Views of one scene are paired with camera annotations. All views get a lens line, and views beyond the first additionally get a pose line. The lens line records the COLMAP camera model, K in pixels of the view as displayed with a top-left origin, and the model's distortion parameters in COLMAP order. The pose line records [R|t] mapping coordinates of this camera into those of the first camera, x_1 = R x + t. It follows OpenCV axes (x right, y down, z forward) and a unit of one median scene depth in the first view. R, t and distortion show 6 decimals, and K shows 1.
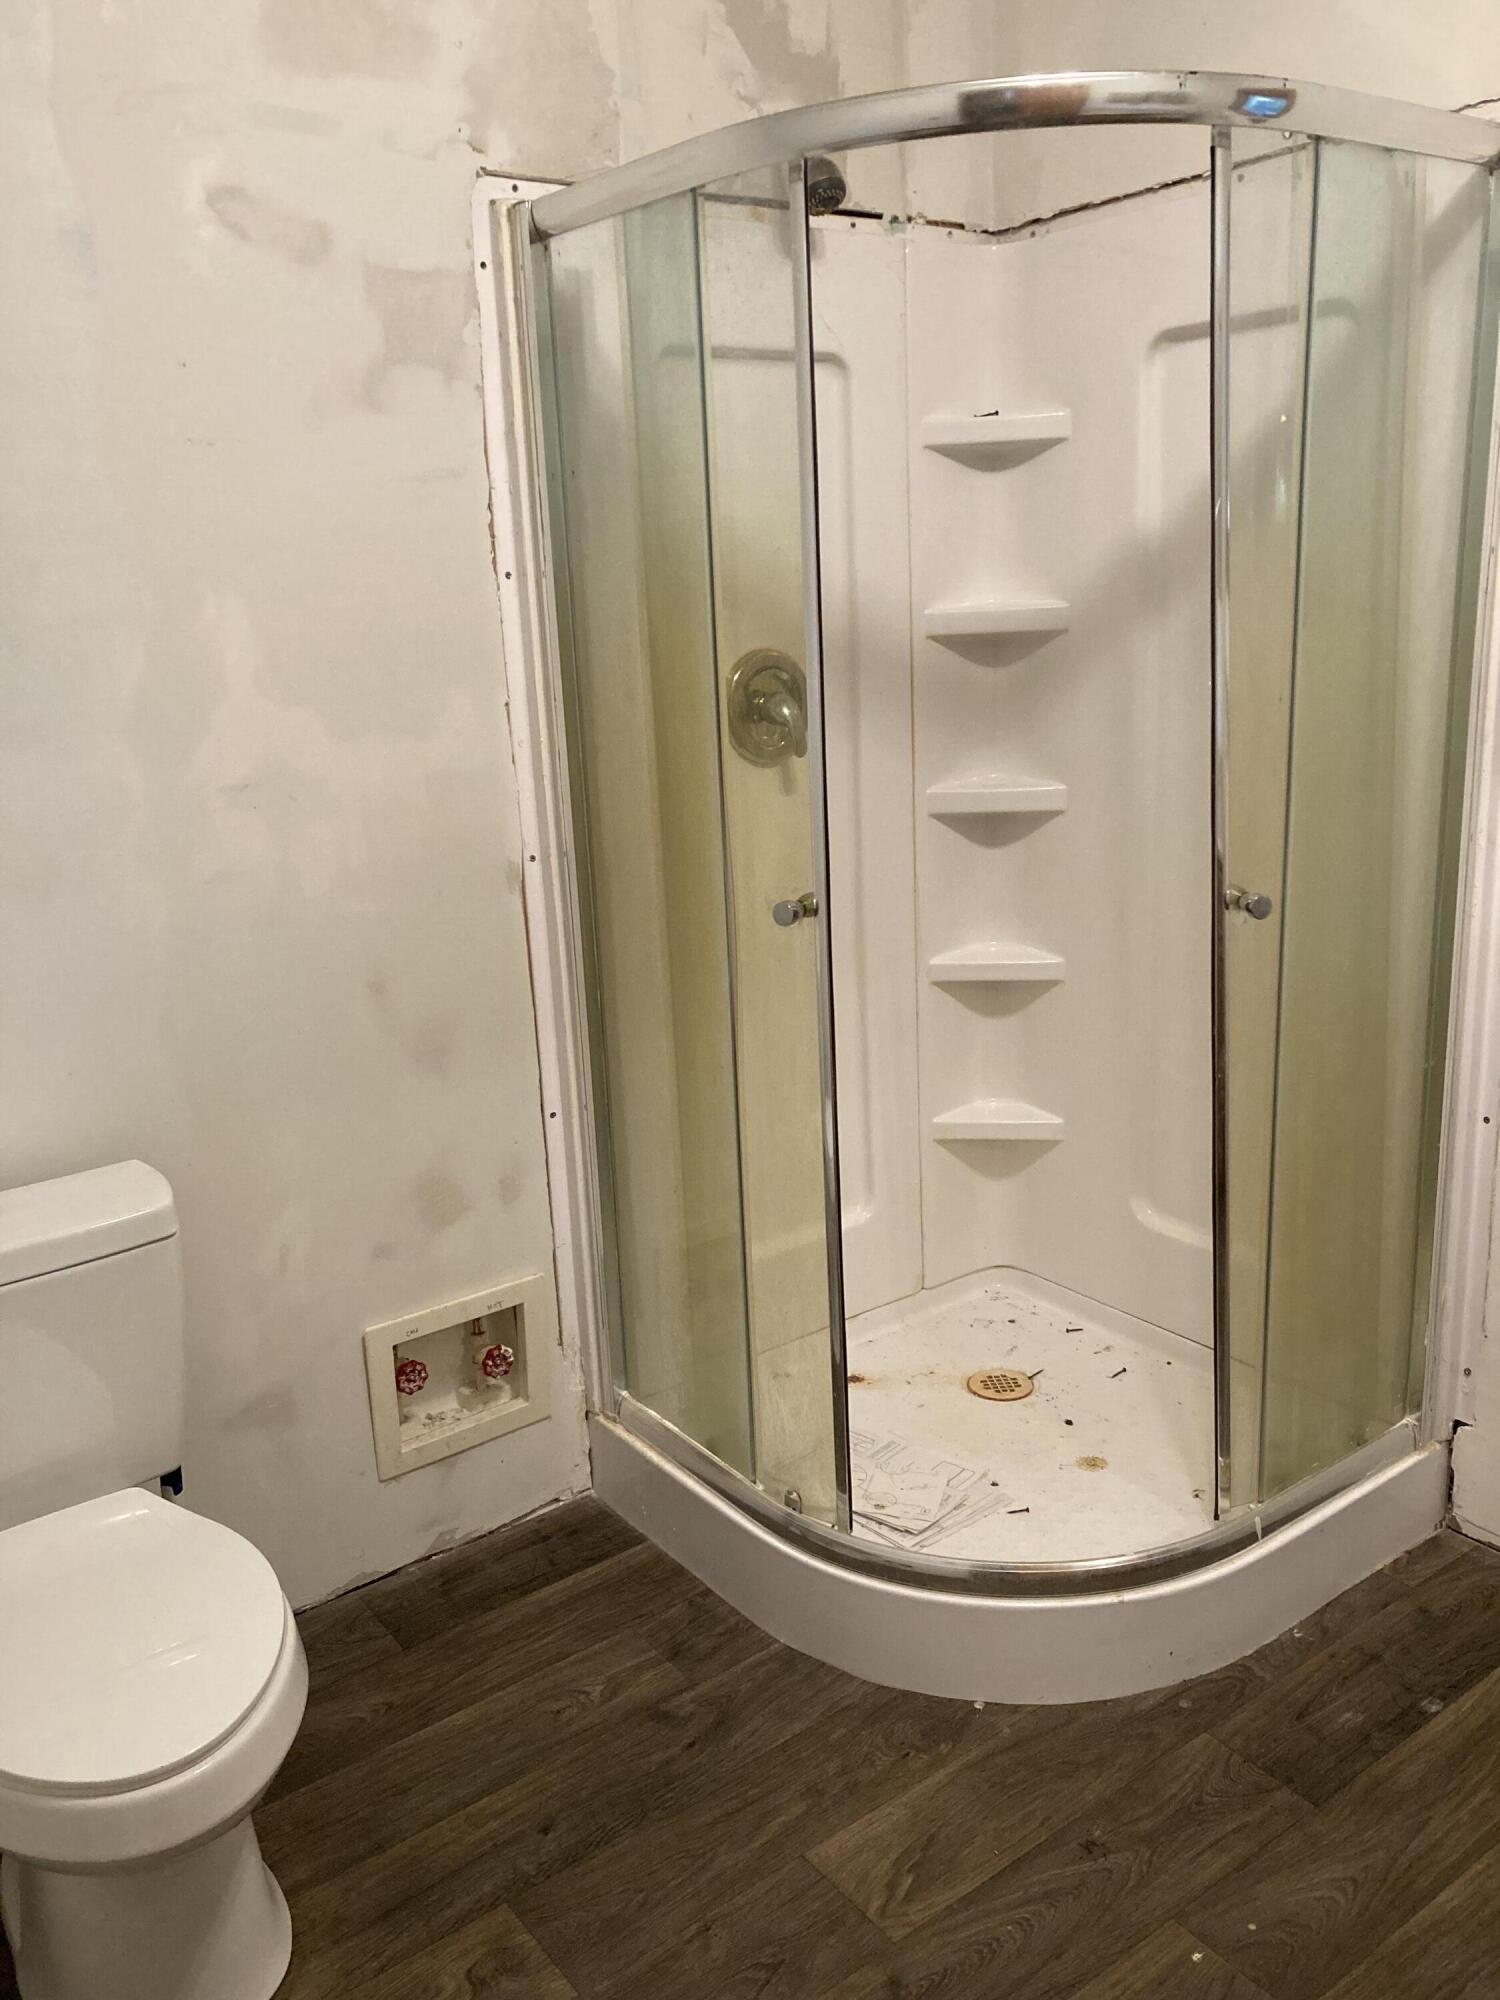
lens RADIAL K [[1644.7, 0, 761.0], [0, 1644.7, 1000.3], [0, 0, 1]] dist [0.041642, -0.058518]
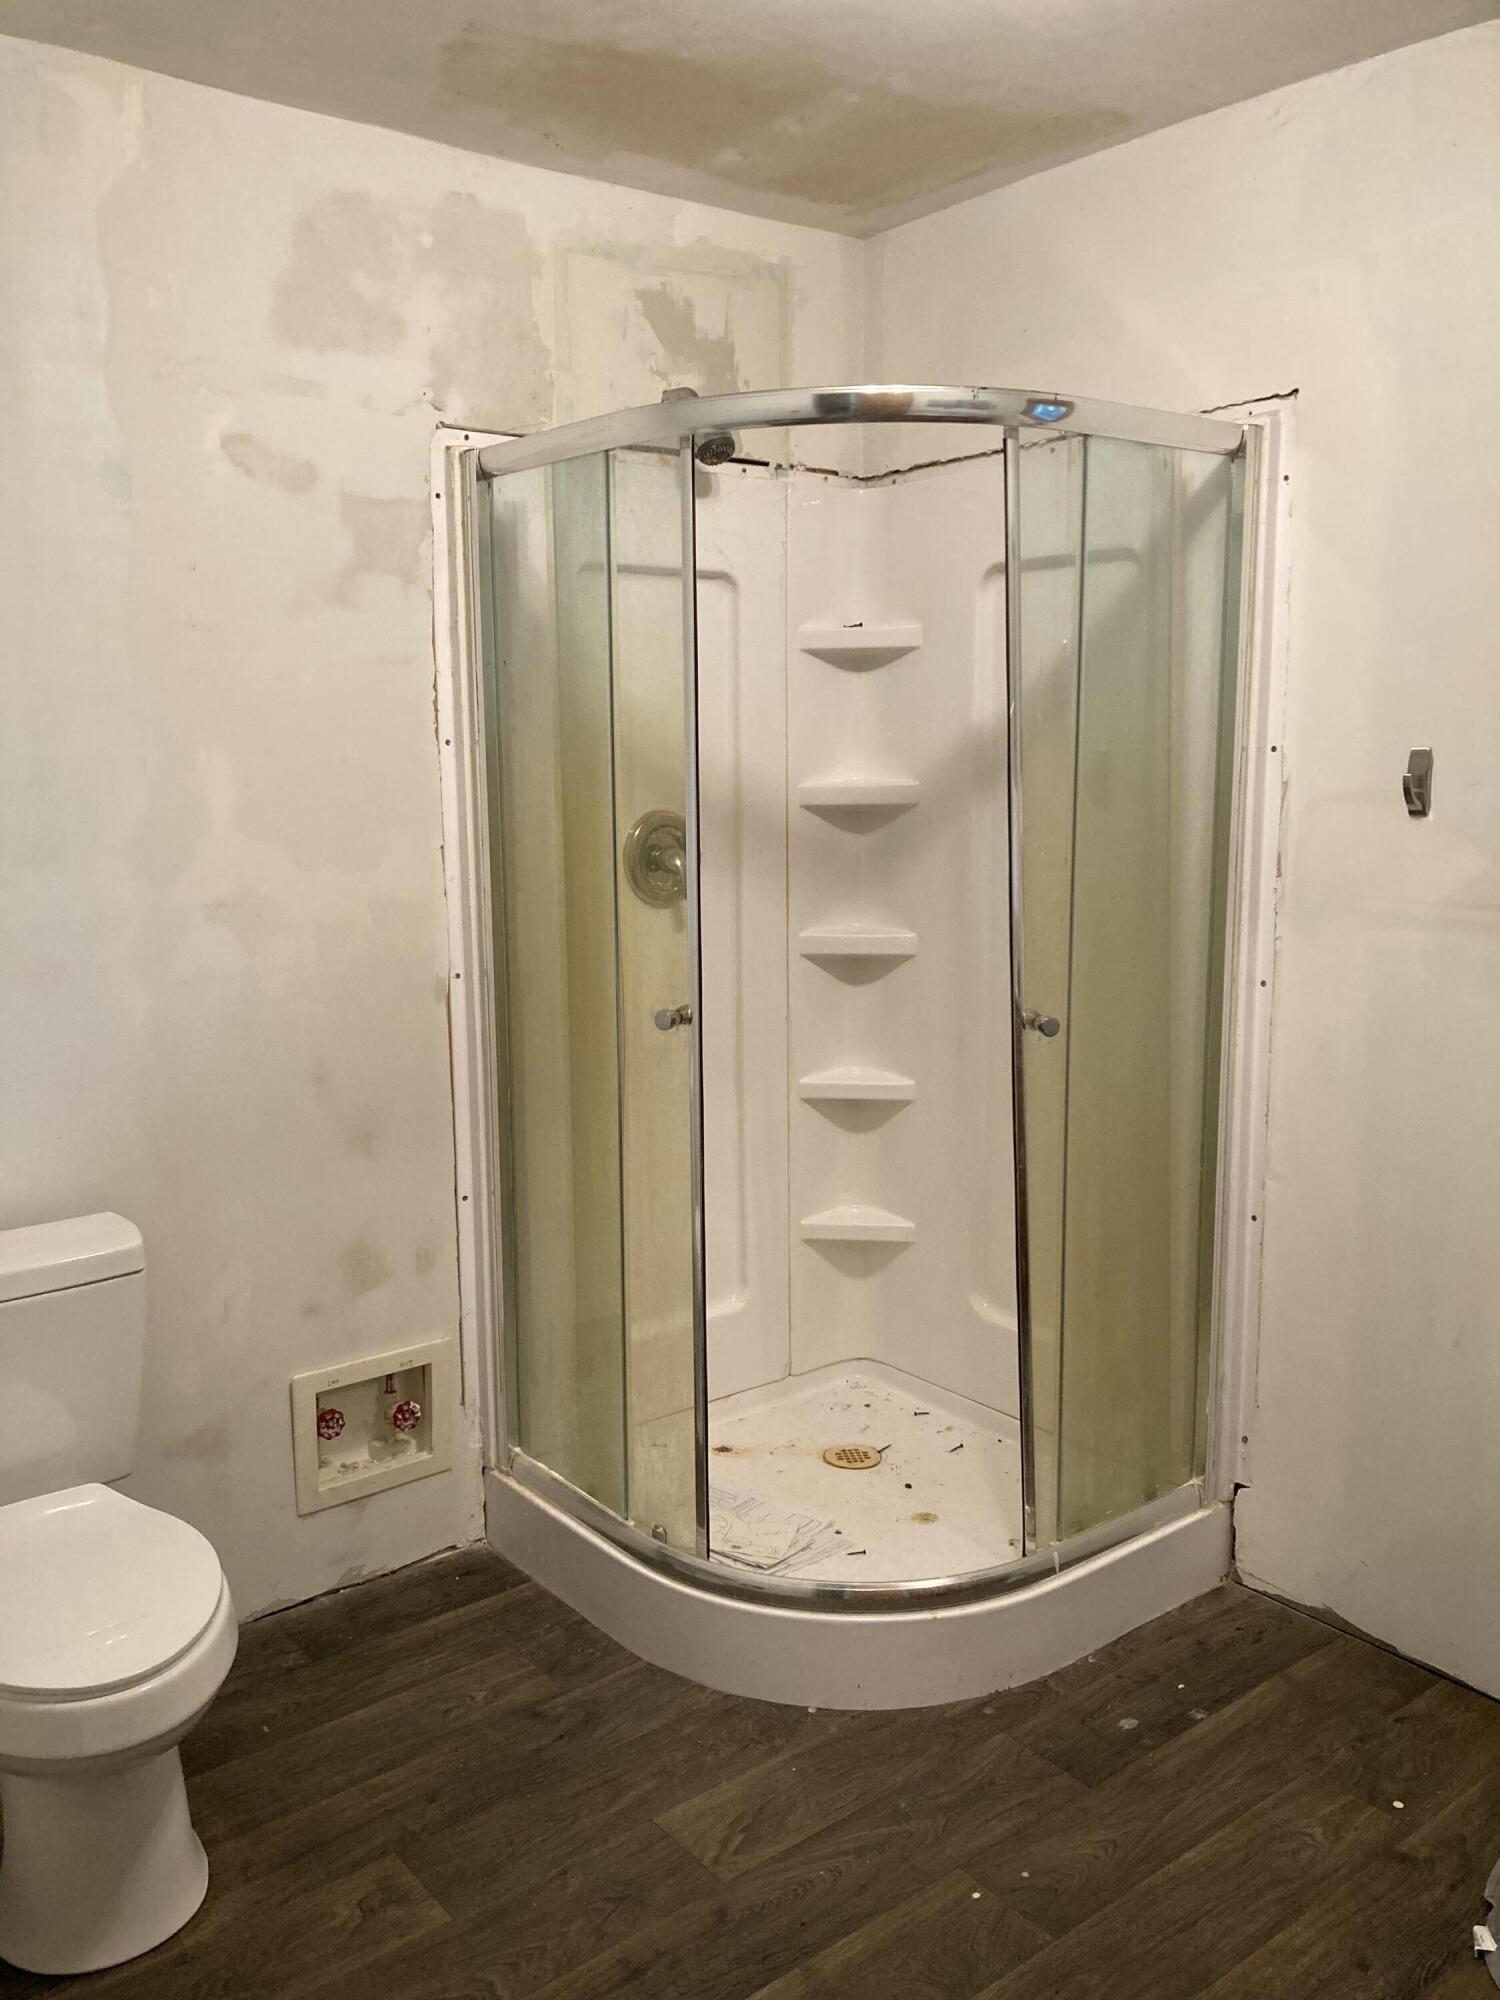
lens RADIAL K [[1644.7, 0, 743.9], [0, 1644.7, 996.5], [0, 0, 1]] dist [0.041642, -0.058518]
pose [[0.998963, 0.029462, 0.034701, 0.028361], [-0.025690, 0.994189, -0.104535, 0.050495], [-0.037579, 0.103535, 0.993916, -0.196187]]
